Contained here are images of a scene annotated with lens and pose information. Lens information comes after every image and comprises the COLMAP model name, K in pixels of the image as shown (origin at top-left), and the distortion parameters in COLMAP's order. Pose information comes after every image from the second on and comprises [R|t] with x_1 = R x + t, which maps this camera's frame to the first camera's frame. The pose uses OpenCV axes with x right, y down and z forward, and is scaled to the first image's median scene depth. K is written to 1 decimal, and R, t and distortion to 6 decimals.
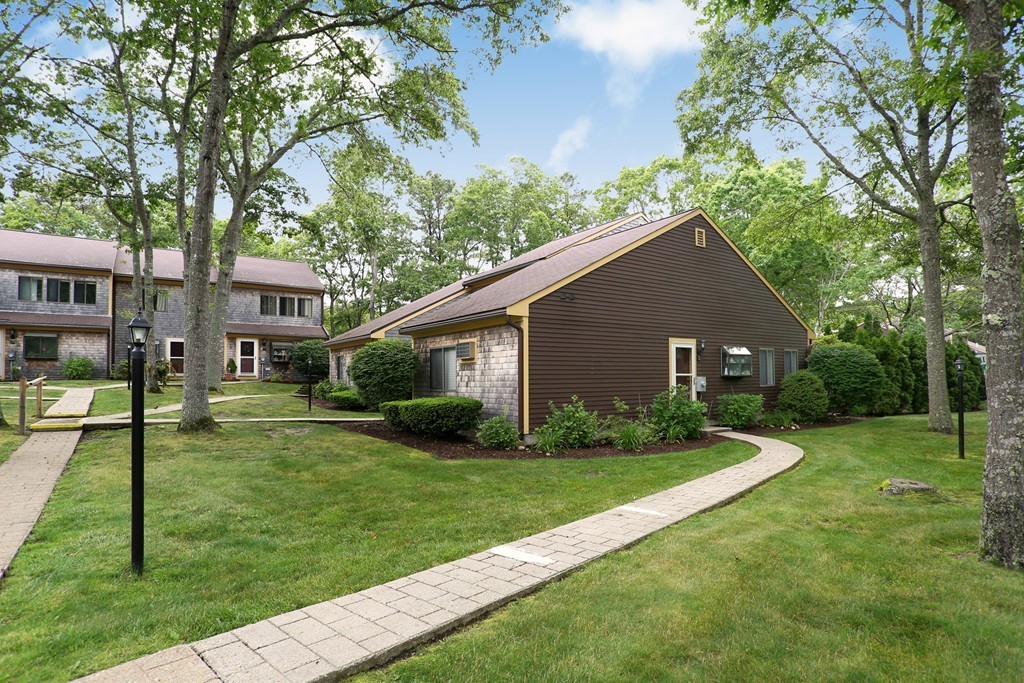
lens RADIAL K [[534.1, 0, 515.4], [0, 534.1, 349.8], [0, 0, 1]] dist [-0.046769, 0.028562]
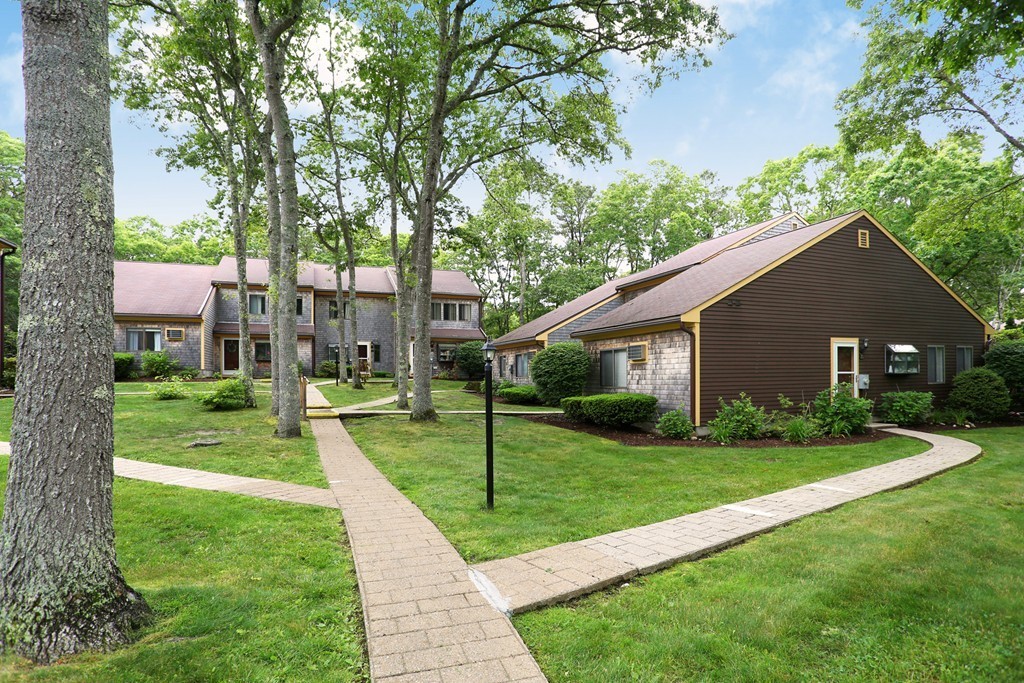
lens RADIAL K [[534.1, 0, 516.8], [0, 534.1, 360.9], [0, 0, 1]] dist [-0.046769, 0.028562]
pose [[0.976001, -0.007942, -0.217623, -0.088665], [0.014602, 0.999472, 0.029016, -0.015867], [0.217278, -0.031497, 0.975601, -0.146879]]
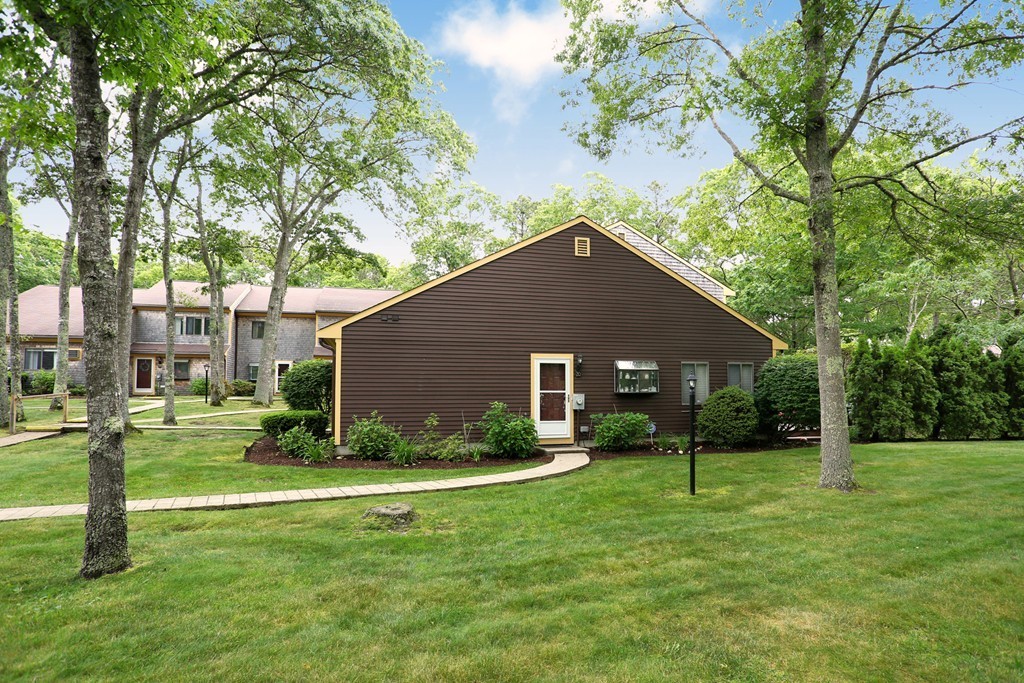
lens RADIAL K [[534.1, 0, 543.8], [0, 534.1, 361.2], [0, 0, 1]] dist [-0.046769, 0.028562]
pose [[0.943471, -0.018321, -0.330947, 0.628879], [0.015809, 0.999822, -0.010280, 0.001654], [0.331076, 0.004467, 0.943593, 0.086332]]
